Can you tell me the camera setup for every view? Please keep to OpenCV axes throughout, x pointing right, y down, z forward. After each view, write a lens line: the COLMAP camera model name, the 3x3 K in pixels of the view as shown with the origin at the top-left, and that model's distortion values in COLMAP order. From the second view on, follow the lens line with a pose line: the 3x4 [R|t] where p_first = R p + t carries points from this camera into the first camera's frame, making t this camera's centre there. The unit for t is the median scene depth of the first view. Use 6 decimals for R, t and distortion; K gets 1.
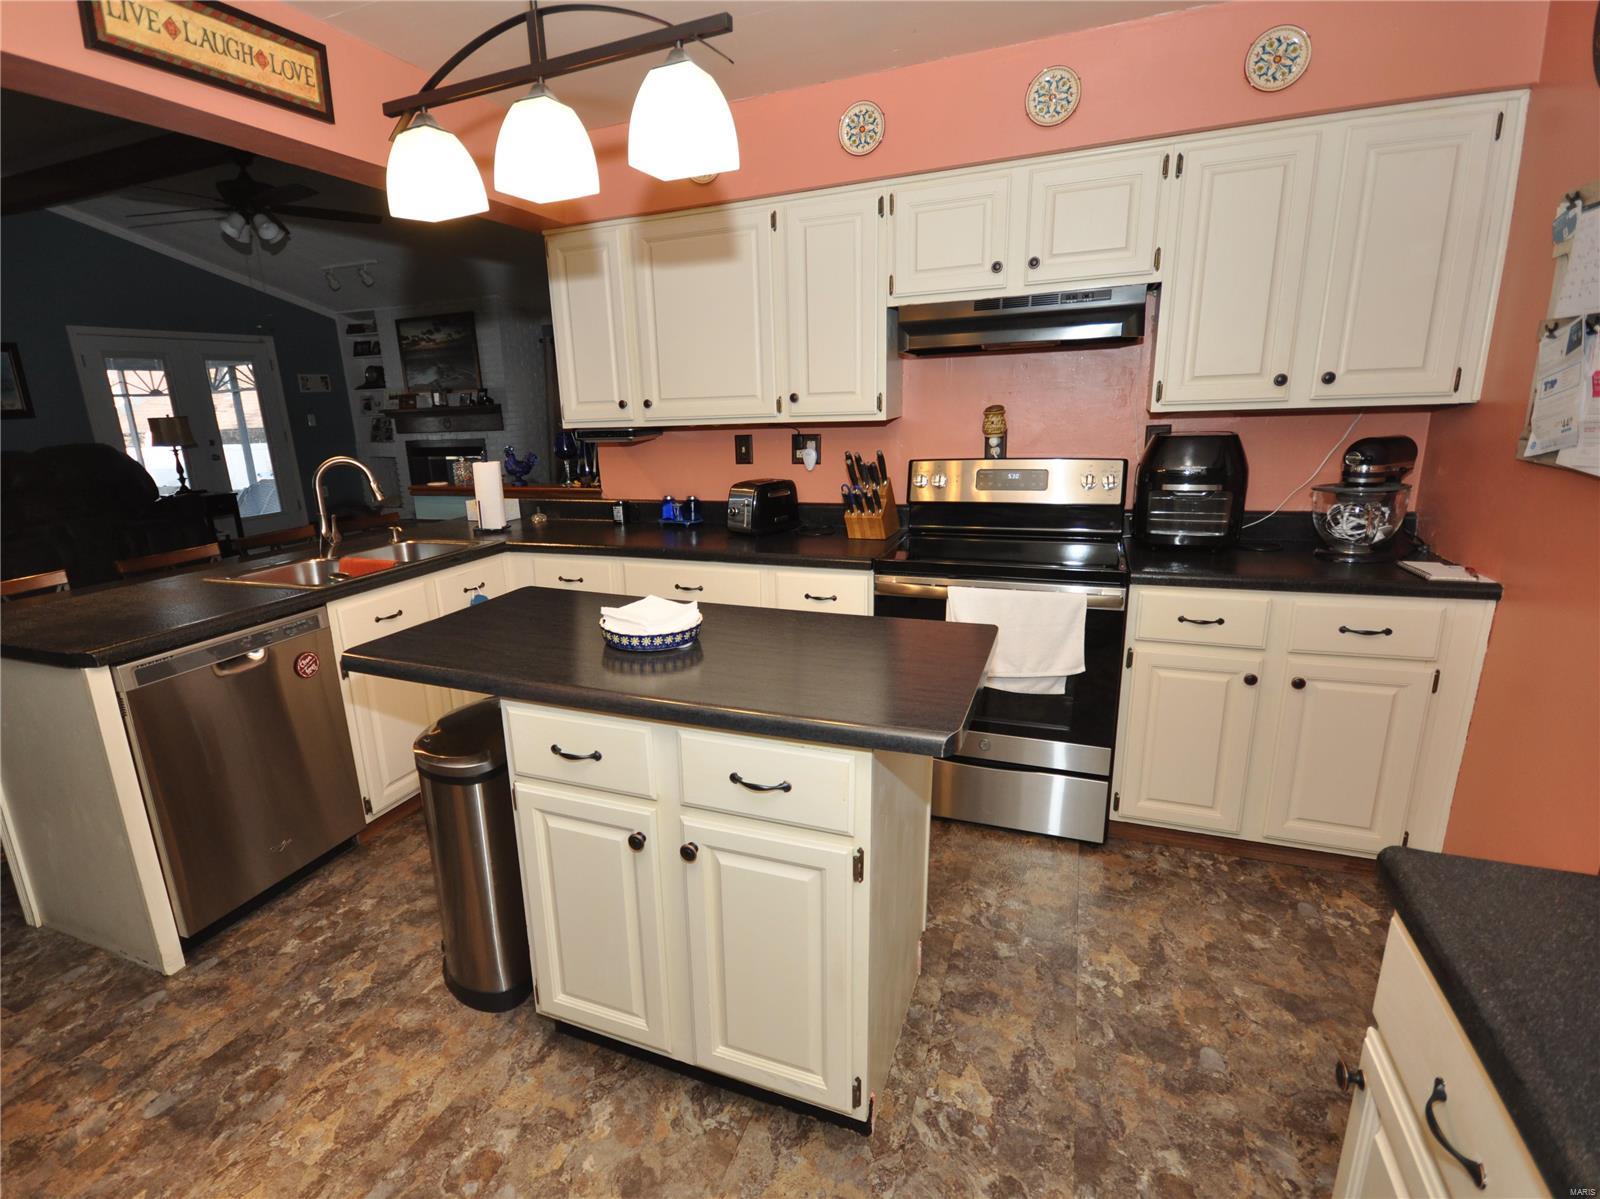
lens RADIAL K [[770.6, 0, 759.9], [0, 770.6, 597.4], [0, 0, 1]] dist [0.000409, -0.001131]
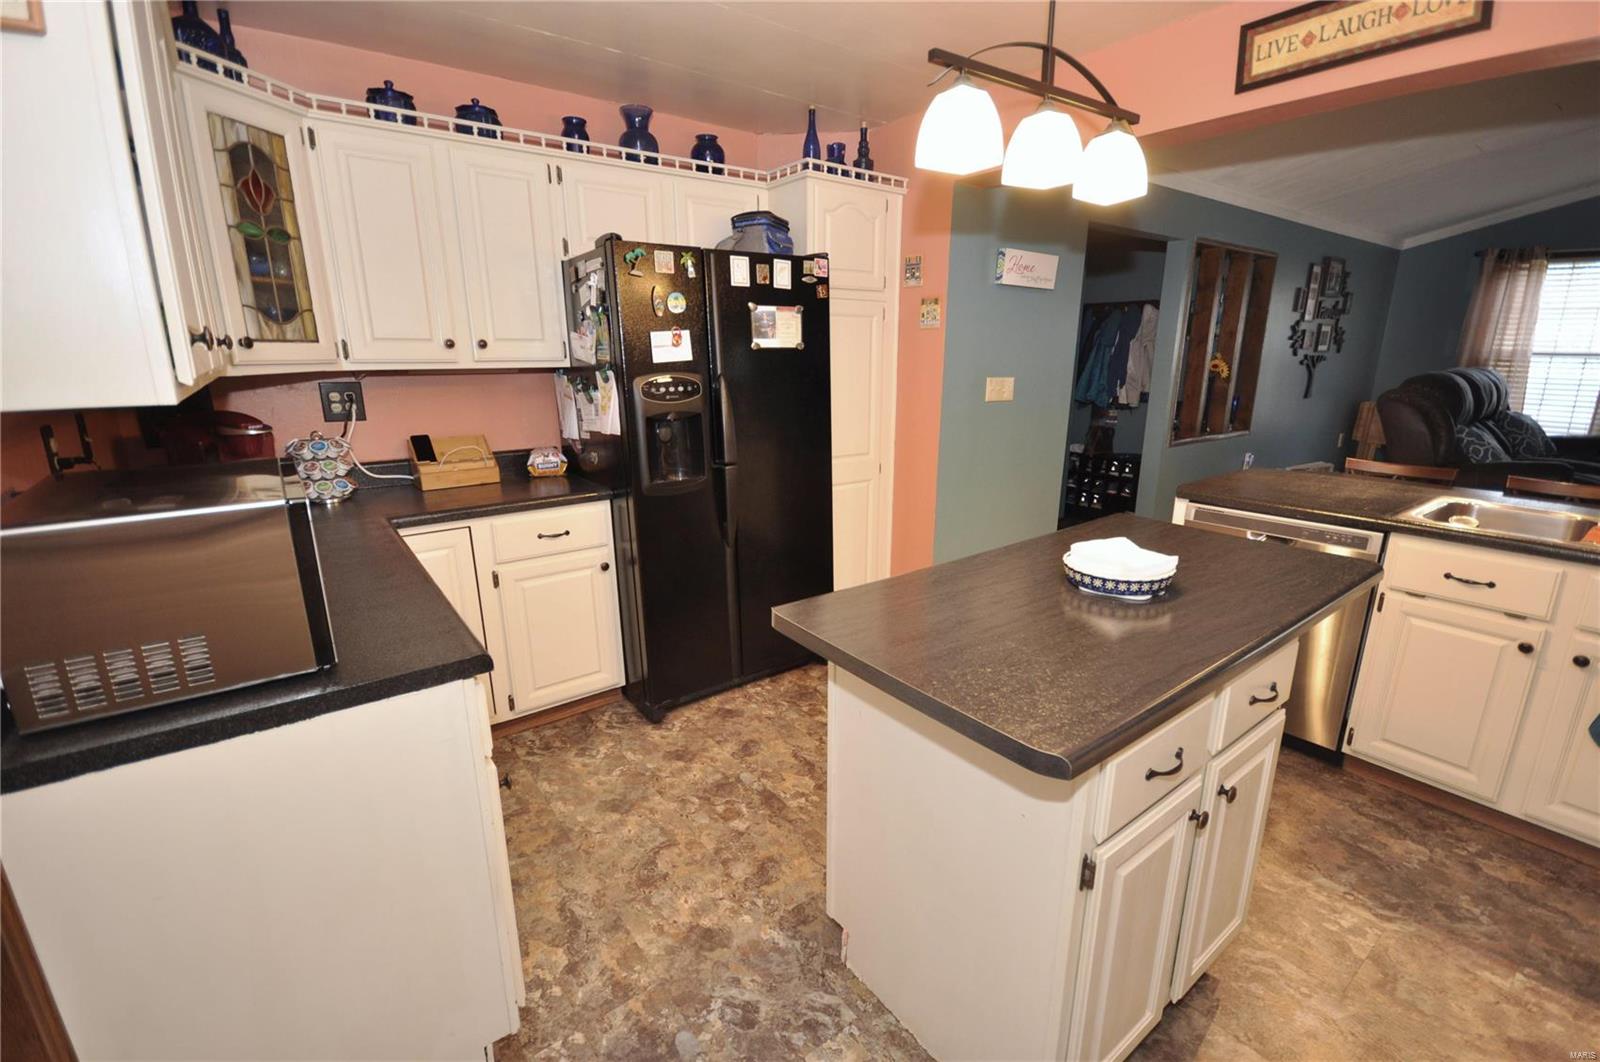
lens RADIAL K [[698.4, 0, 804.2], [0, 698.4, 531.9], [0, 0, 1]] dist [0.005055, -0.006790]
pose [[-0.503939, 0.261457, -0.823216, 0.165085], [-0.198935, 0.892327, 0.405187, -0.060958], [0.840518, 0.367957, -0.397666, 0.208461]]
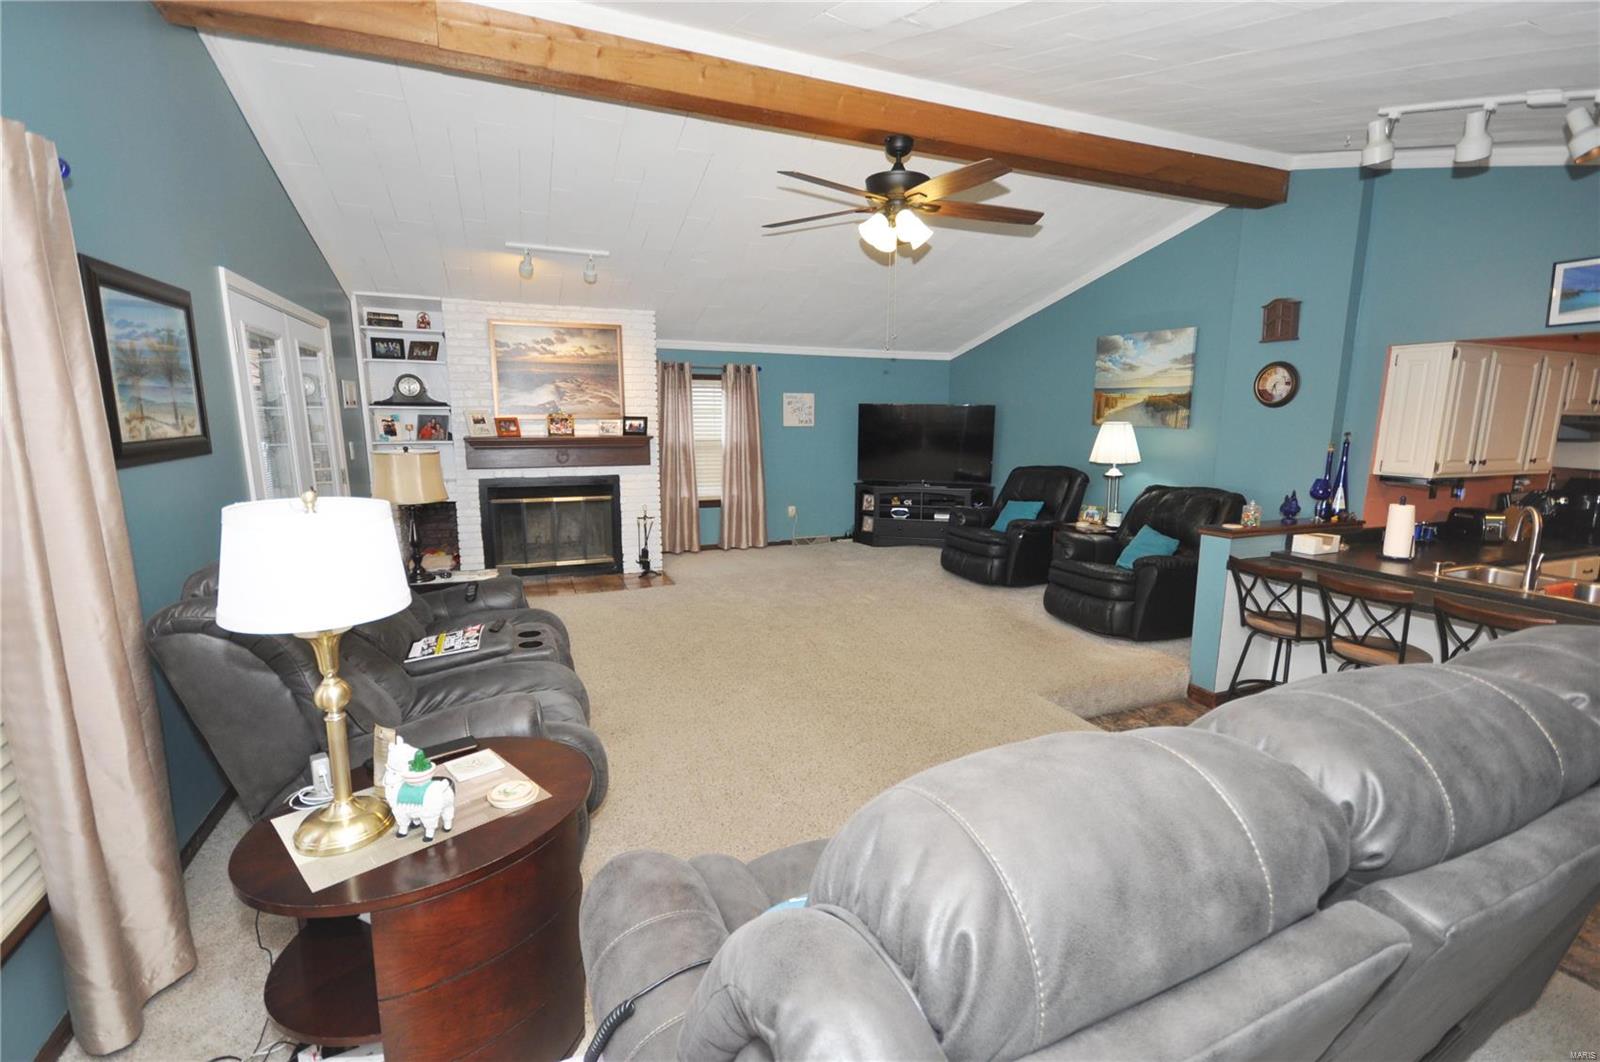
lens RADIAL K [[698.4, 0, 804.2], [0, 698.4, 531.9], [0, 0, 1]] dist [0.005055, -0.006790]
pose [[0.712589, -0.068930, 0.698188, -0.749047], [0.140108, 0.989097, -0.045347, -0.088050], [-0.687450, 0.130135, 0.714477, 0.348868]]
